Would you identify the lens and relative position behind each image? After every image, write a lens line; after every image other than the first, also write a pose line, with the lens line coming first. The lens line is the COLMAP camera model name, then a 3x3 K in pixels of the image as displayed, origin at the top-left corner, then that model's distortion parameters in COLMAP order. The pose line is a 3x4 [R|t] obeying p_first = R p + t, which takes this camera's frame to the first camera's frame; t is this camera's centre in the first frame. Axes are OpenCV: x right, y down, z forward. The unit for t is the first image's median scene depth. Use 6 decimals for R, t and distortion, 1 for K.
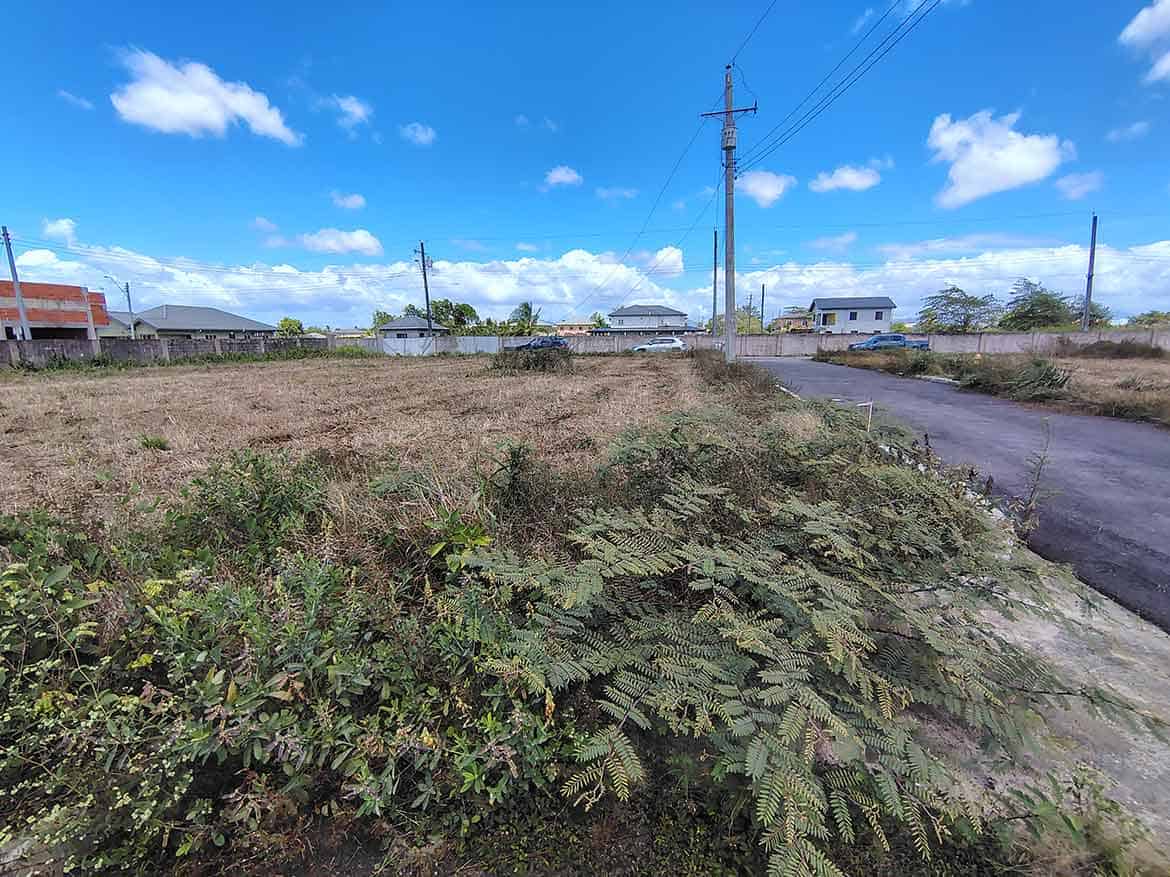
lens RADIAL K [[544.4, 0, 585.6], [0, 544.4, 436.7], [0, 0, 1]] dist [-0.010110, 0.002602]
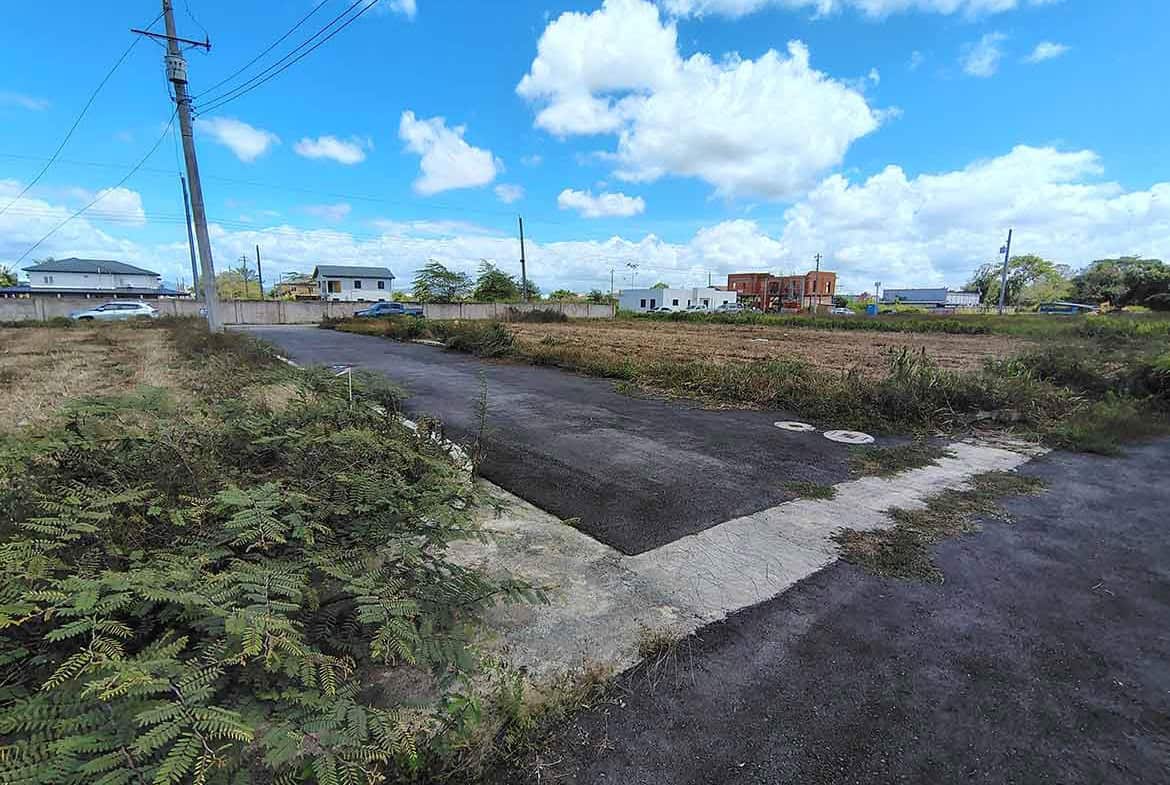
lens RADIAL K [[544.5, 0, 581.1], [0, 544.5, 389.9], [0, 0, 1]] dist [-0.010343, 0.002742]
pose [[0.674164, -0.097832, 0.732073, 0.006562], [0.116378, 0.992877, 0.025513, 0.000176], [-0.729355, 0.067998, 0.680748, -0.001667]]
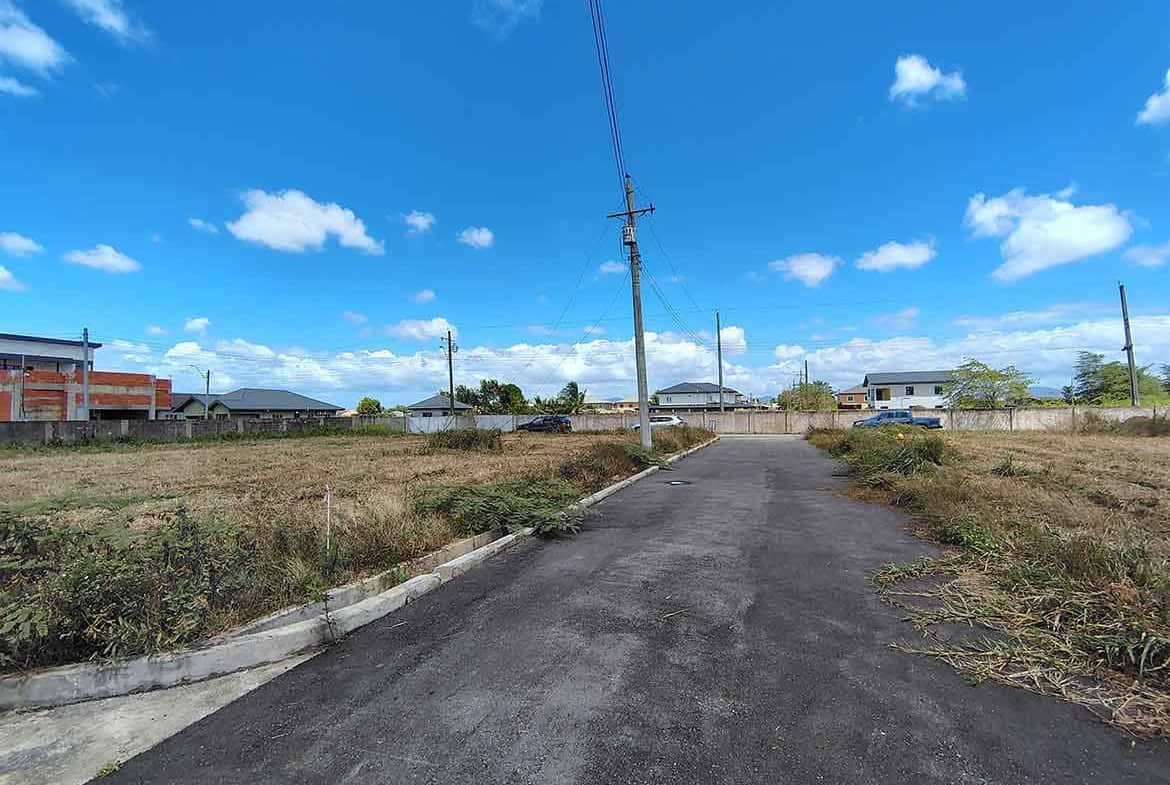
lens RADIAL K [[544.5, 0, 584.0], [0, 544.5, 392.2], [0, 0, 1]] dist [-0.010343, 0.002742]
pose [[0.990022, -0.010754, -0.140500, 0.130555], [-0.020211, 0.975937, -0.217114, -0.004016], [0.139454, 0.217788, 0.965982, 0.004899]]
